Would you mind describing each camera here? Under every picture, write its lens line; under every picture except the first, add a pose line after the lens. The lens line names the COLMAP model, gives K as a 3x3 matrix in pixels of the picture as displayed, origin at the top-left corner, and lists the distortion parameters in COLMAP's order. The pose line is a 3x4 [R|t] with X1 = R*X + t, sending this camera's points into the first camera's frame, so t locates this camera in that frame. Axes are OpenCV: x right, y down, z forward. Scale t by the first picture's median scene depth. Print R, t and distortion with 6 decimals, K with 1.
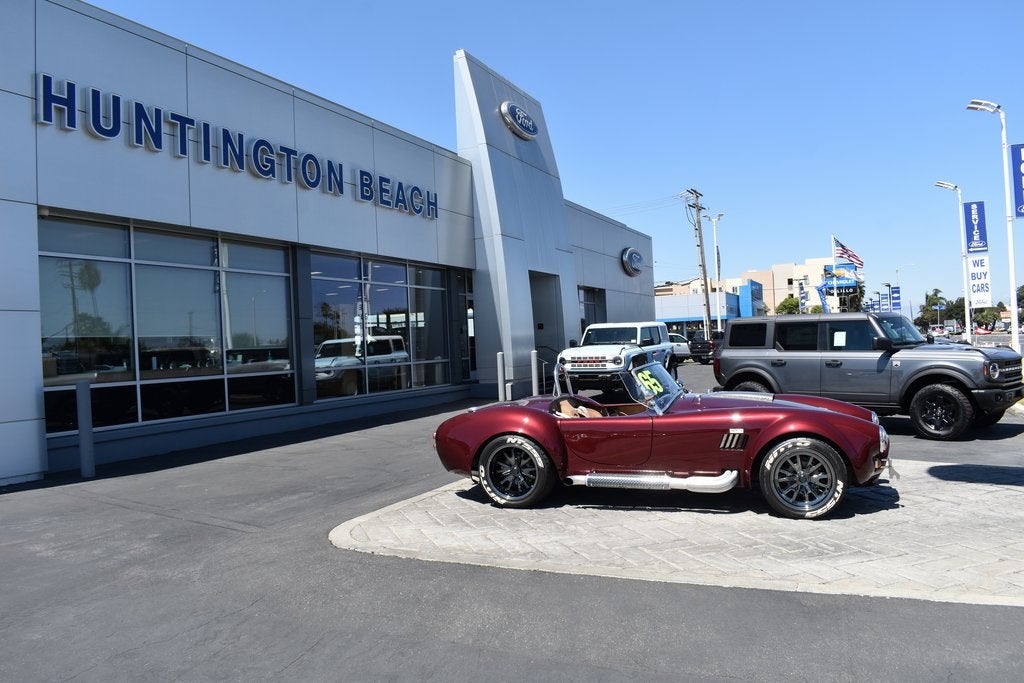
lens RADIAL K [[817.2, 0, 511.5], [0, 817.2, 286.3], [0, 0, 1]] dist [-0.075787, -0.002033]
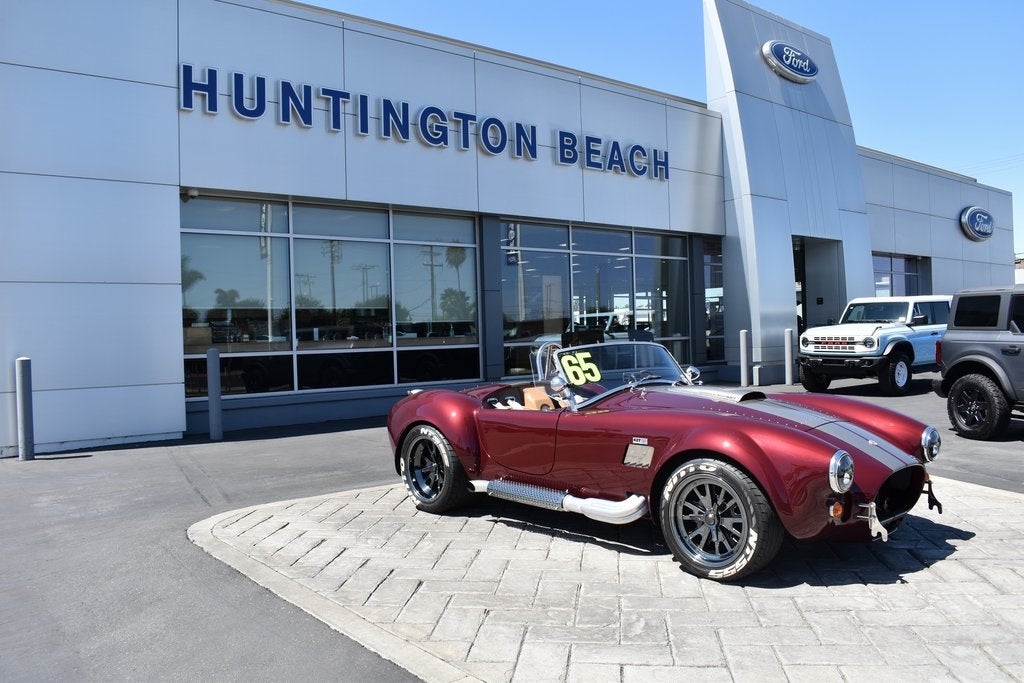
lens RADIAL K [[842.7, 0, 509.7], [0, 842.7, 295.4], [0, 0, 1]] dist [-0.093643, 0.017661]
pose [[0.895676, -0.000293, -0.444708, 0.225597], [0.018133, 0.999192, 0.035864, 0.010319], [0.444338, -0.040187, 0.894957, 0.134808]]
